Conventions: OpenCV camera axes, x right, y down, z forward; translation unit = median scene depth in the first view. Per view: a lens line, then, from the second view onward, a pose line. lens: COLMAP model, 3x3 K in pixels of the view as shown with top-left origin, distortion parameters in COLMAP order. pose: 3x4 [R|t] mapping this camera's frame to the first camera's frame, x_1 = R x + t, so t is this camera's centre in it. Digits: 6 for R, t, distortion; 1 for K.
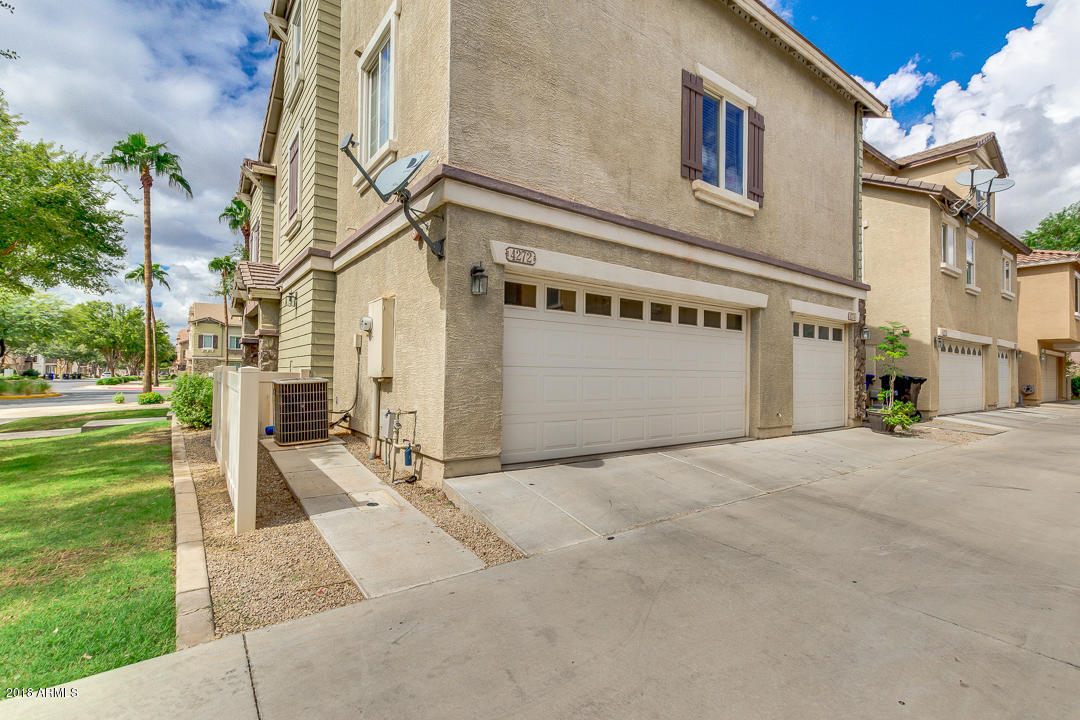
lens RADIAL K [[492.3, 0, 540.5], [0, 492.3, 370.1], [0, 0, 1]] dist [0.008528, 0.000200]
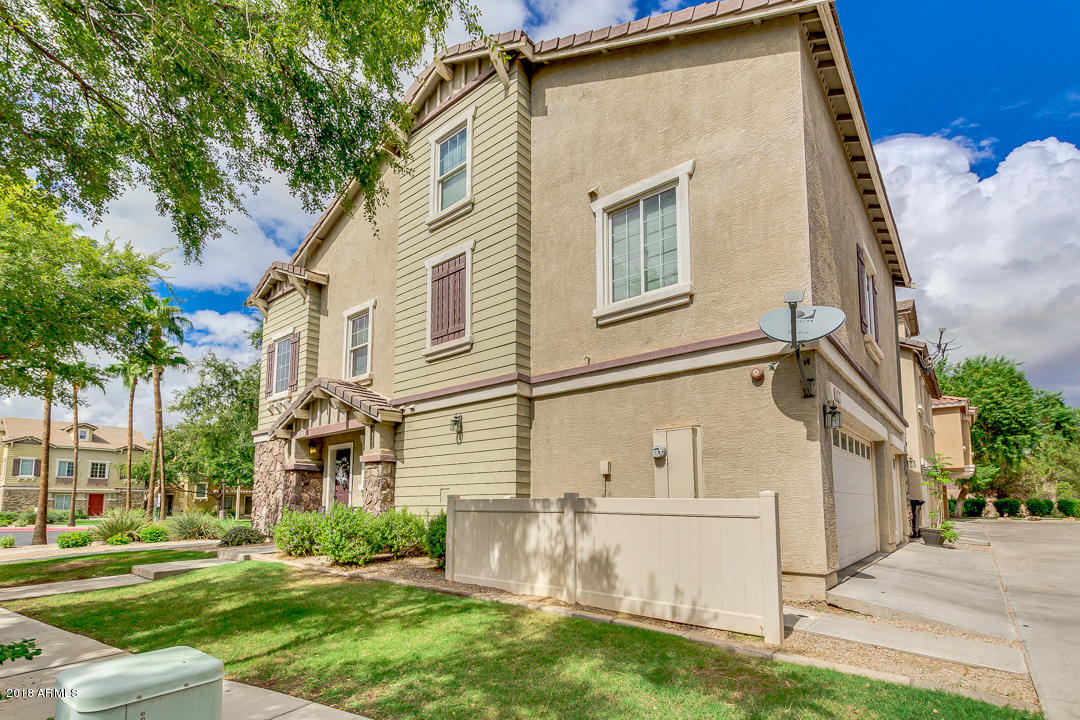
lens RADIAL K [[529.0, 0, 540.6], [0, 529.0, 458.0], [0, 0, 1]] dist [-0.000098, -0.000082]
pose [[0.968896, 0.007223, 0.247363, -0.522601], [0.011950, 0.997042, -0.075921, 0.001081], [-0.247180, 0.076516, 0.965944, -0.011216]]
